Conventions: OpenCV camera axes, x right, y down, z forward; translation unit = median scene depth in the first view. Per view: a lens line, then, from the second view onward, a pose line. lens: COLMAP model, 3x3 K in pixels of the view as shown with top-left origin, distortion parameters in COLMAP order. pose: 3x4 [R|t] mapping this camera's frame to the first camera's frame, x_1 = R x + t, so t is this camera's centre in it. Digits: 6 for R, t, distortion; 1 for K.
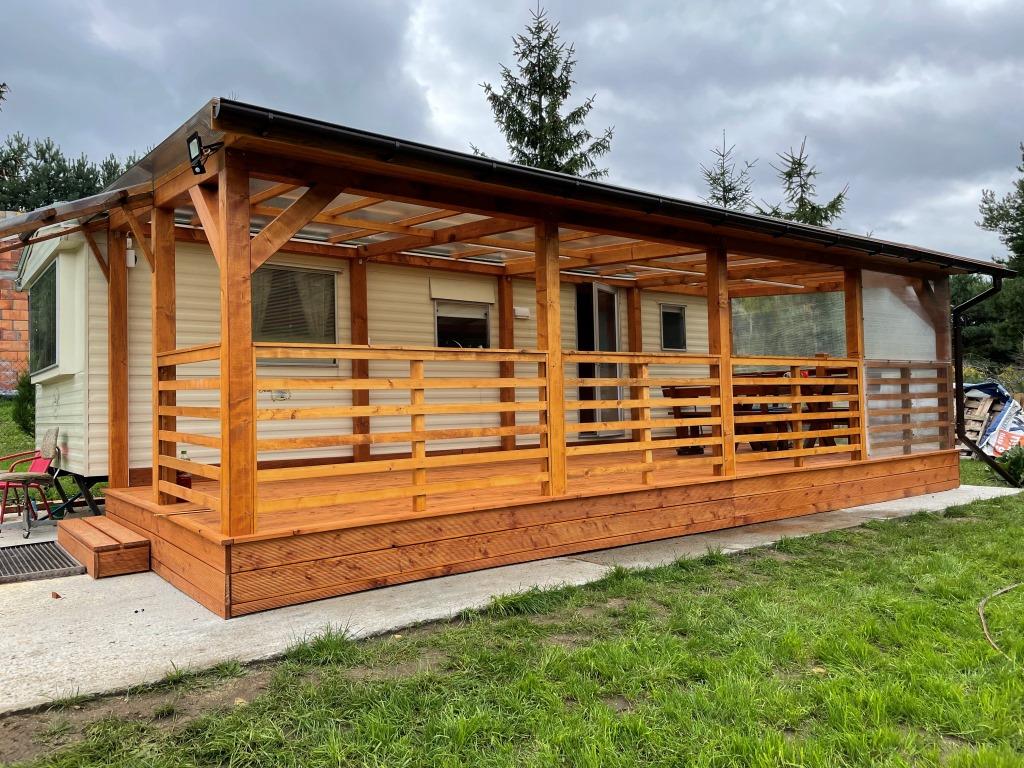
lens RADIAL K [[760.4, 0, 501.3], [0, 760.4, 380.2], [0, 0, 1]] dist [0.110430, -0.151369]
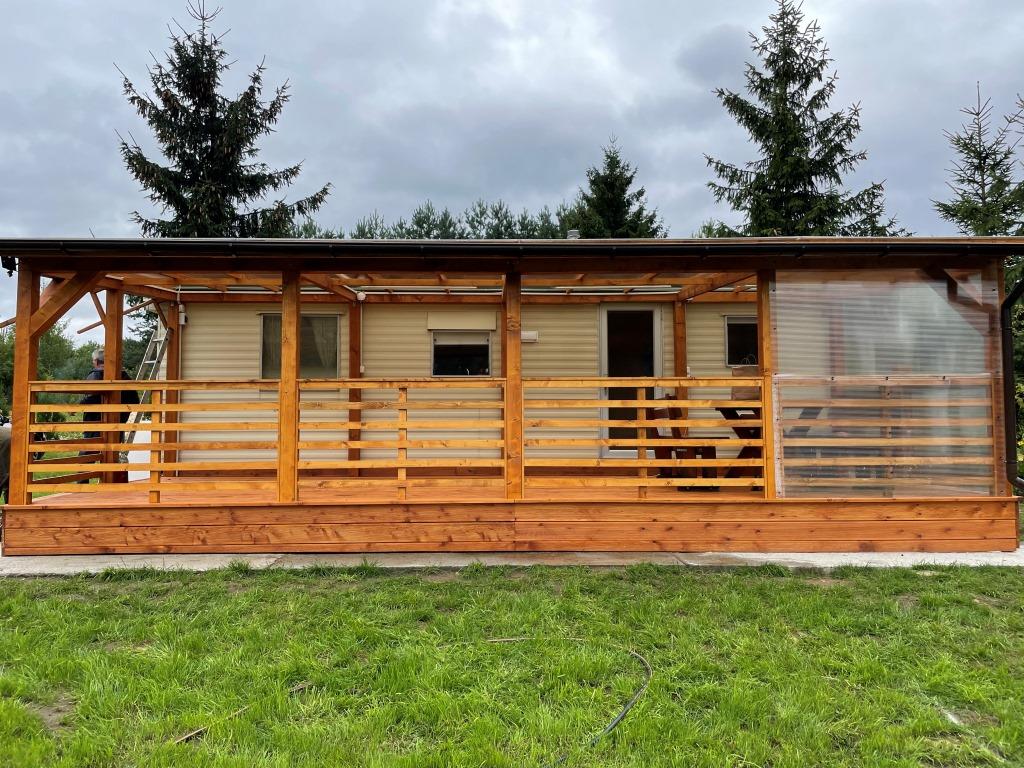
lens RADIAL K [[760.4, 0, 501.3], [0, 760.4, 380.2], [0, 0, 1]] dist [0.110430, -0.151369]
pose [[0.808486, -0.016361, -0.588287, 0.892130], [0.004186, 0.999748, -0.022052, -0.008285], [0.588500, 0.015367, 0.808351, 0.194986]]
